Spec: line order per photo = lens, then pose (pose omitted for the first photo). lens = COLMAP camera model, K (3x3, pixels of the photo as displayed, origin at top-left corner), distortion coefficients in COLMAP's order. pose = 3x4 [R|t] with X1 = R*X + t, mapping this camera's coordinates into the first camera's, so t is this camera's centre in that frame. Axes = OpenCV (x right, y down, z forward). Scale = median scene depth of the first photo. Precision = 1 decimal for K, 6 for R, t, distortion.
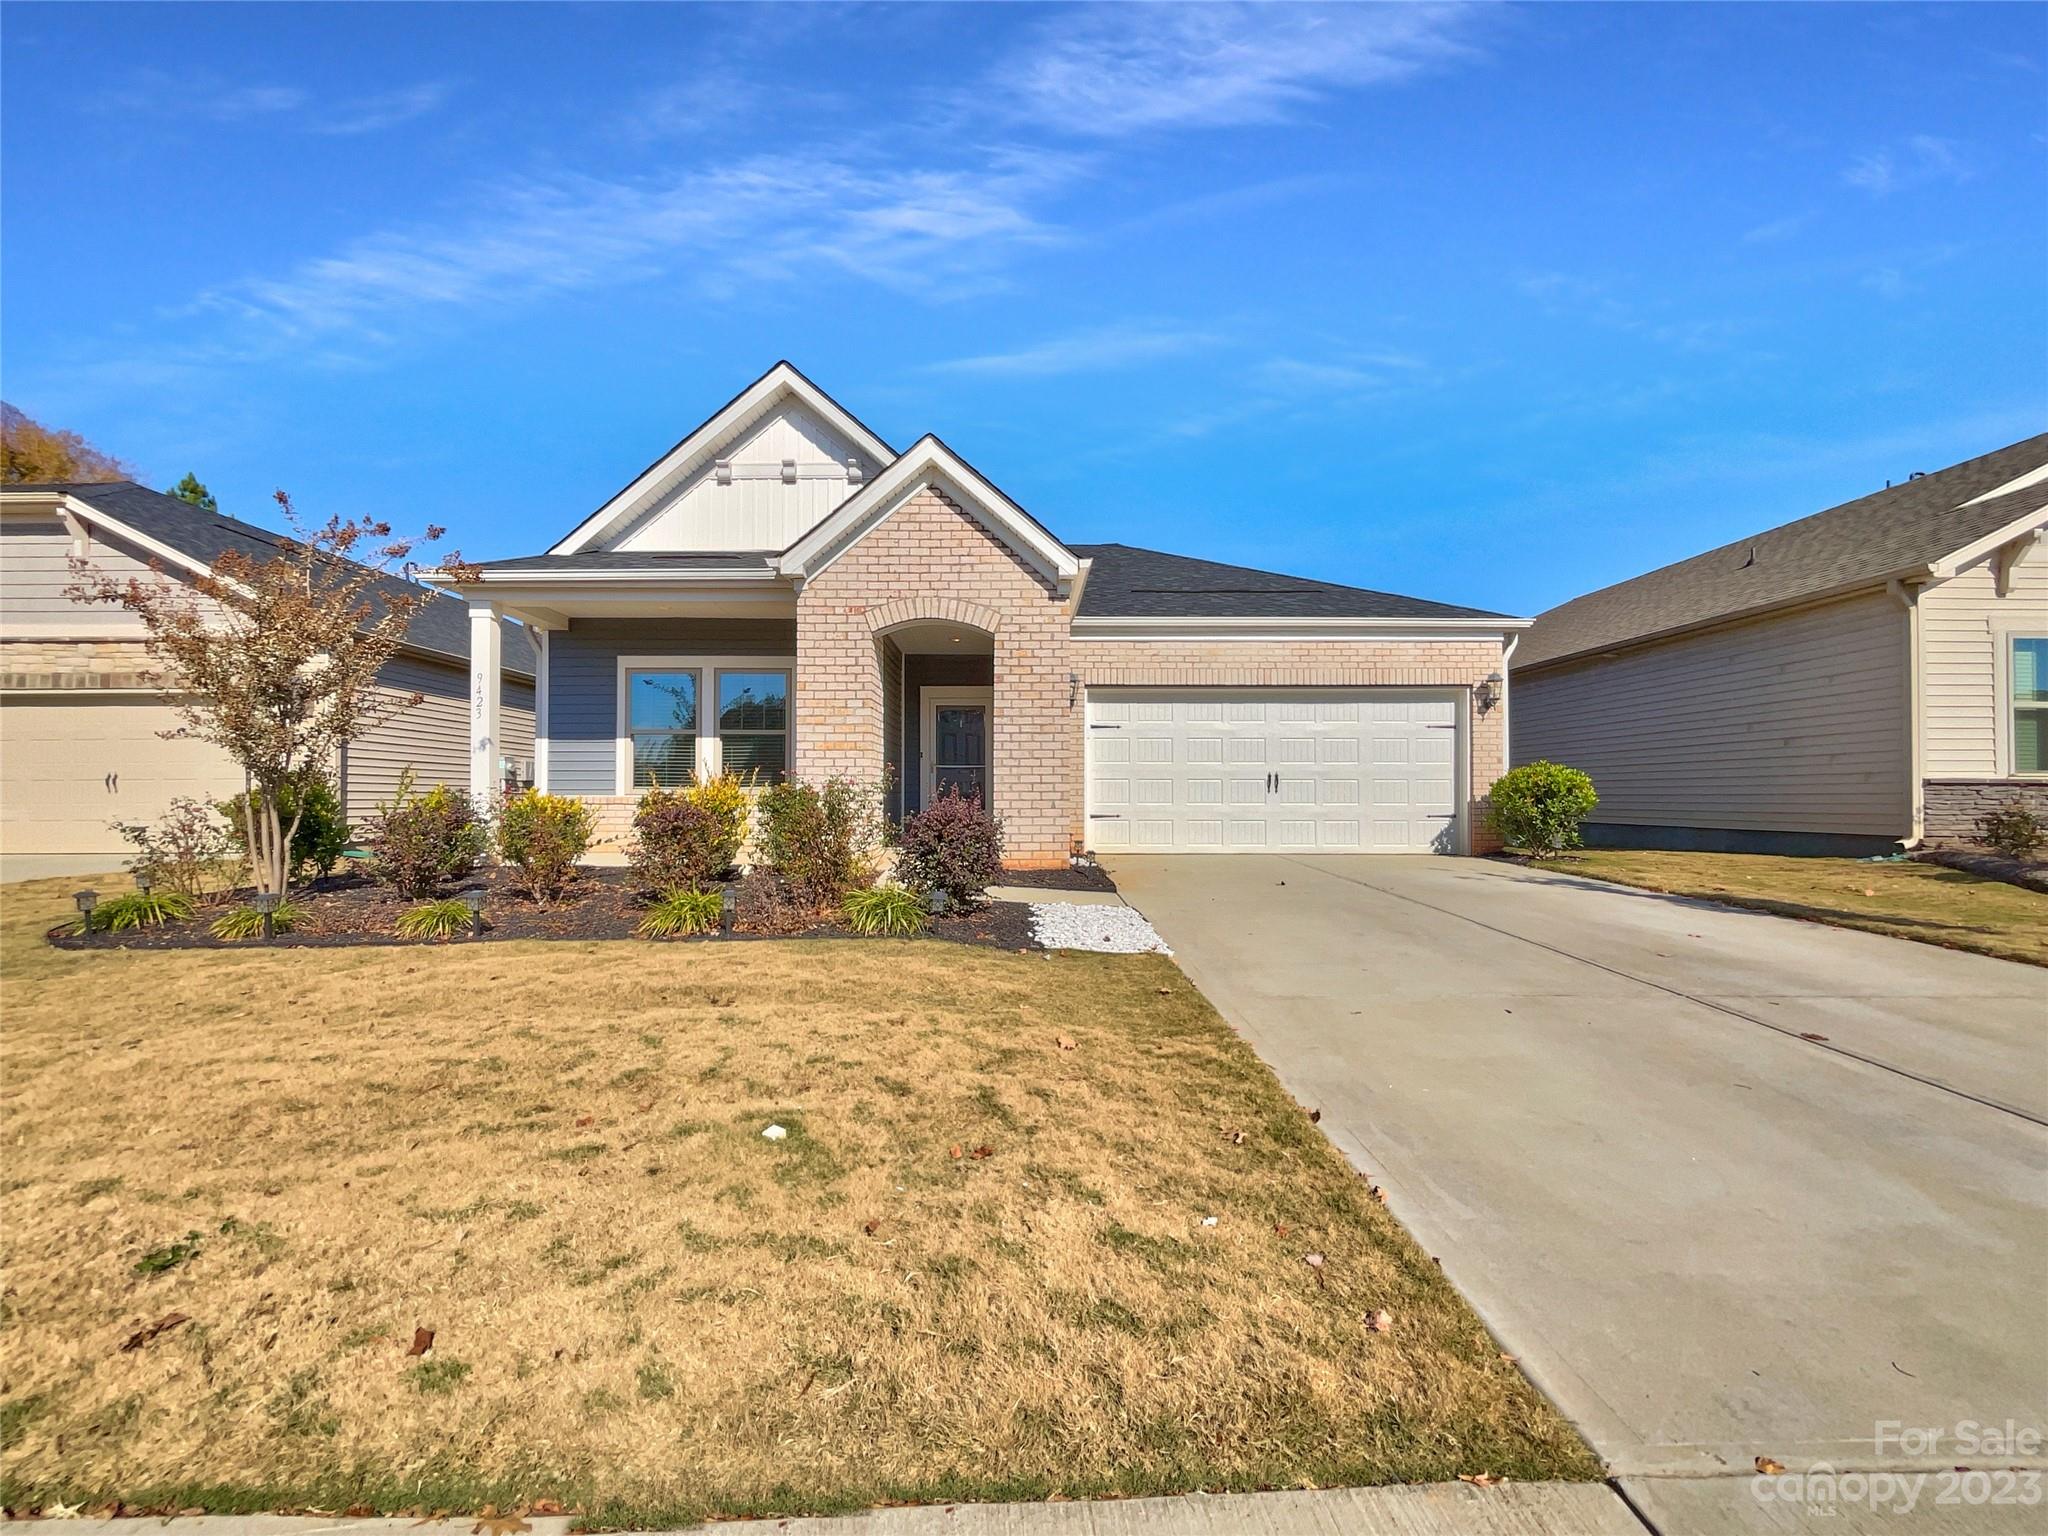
lens RADIAL K [[829.5, 0, 1022.8], [0, 829.5, 757.8], [0, 0, 1]] dist [0.002025, 0.000030]
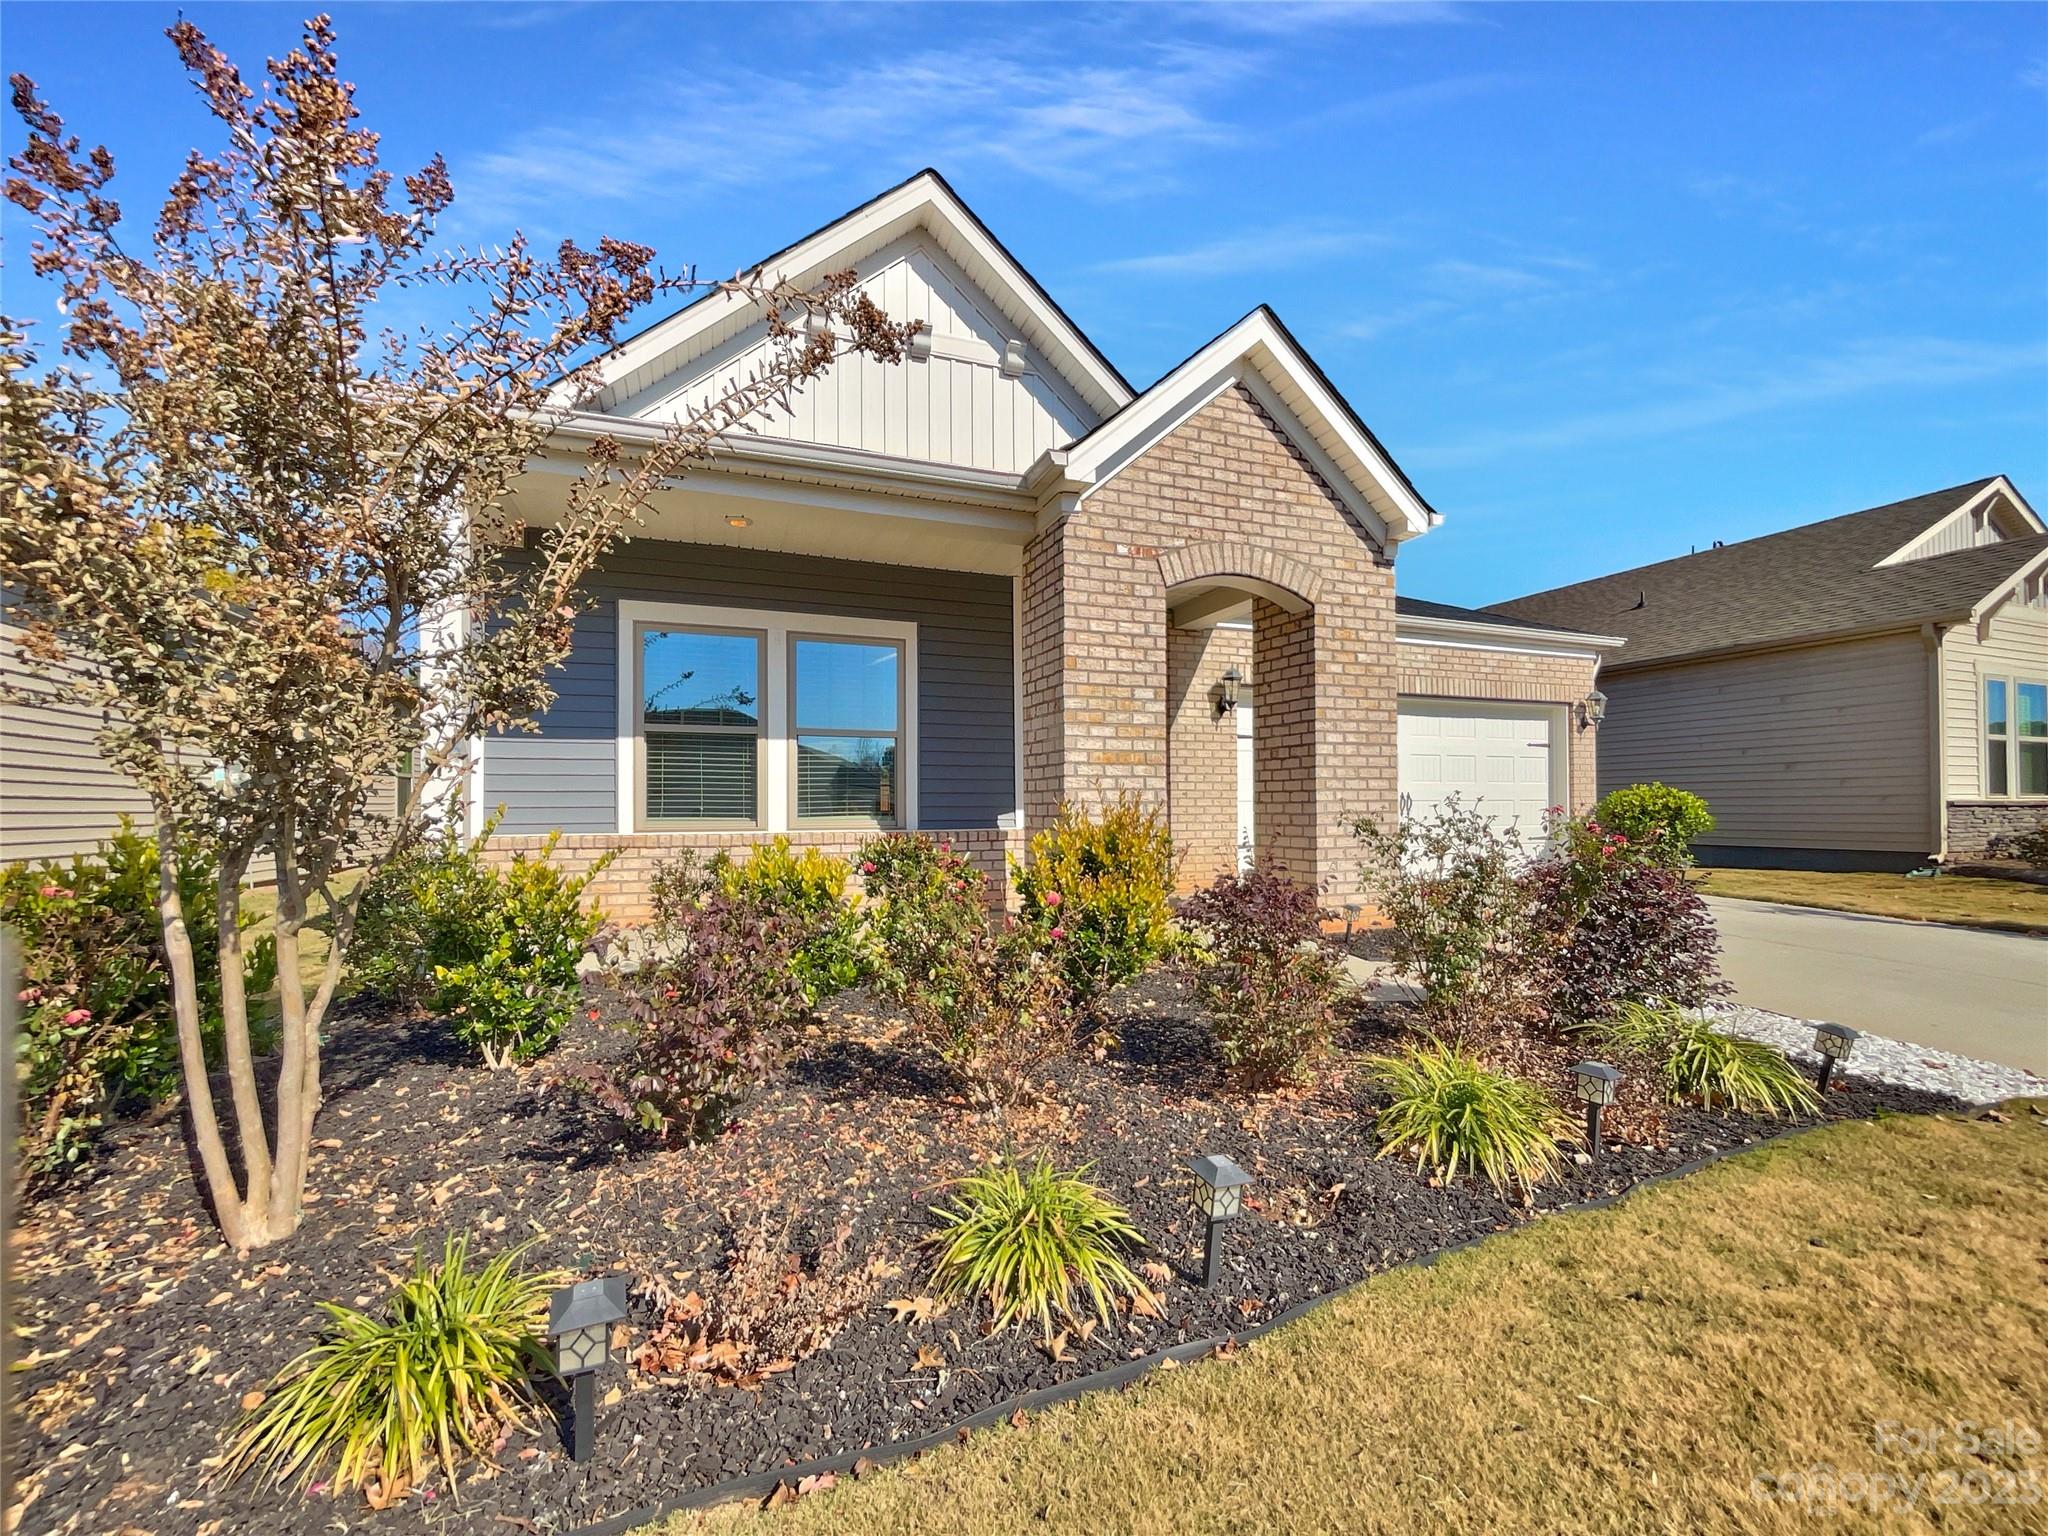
lens RADIAL K [[824.5, 0, 1016.5], [0, 824.5, 765.1], [0, 0, 1]] dist [0.001736, -0.006481]
pose [[0.934340, 0.011865, 0.356184, -0.525314], [-0.011279, 0.999929, -0.003722, -0.005349], [-0.356204, -0.000540, 0.934408, 0.424419]]
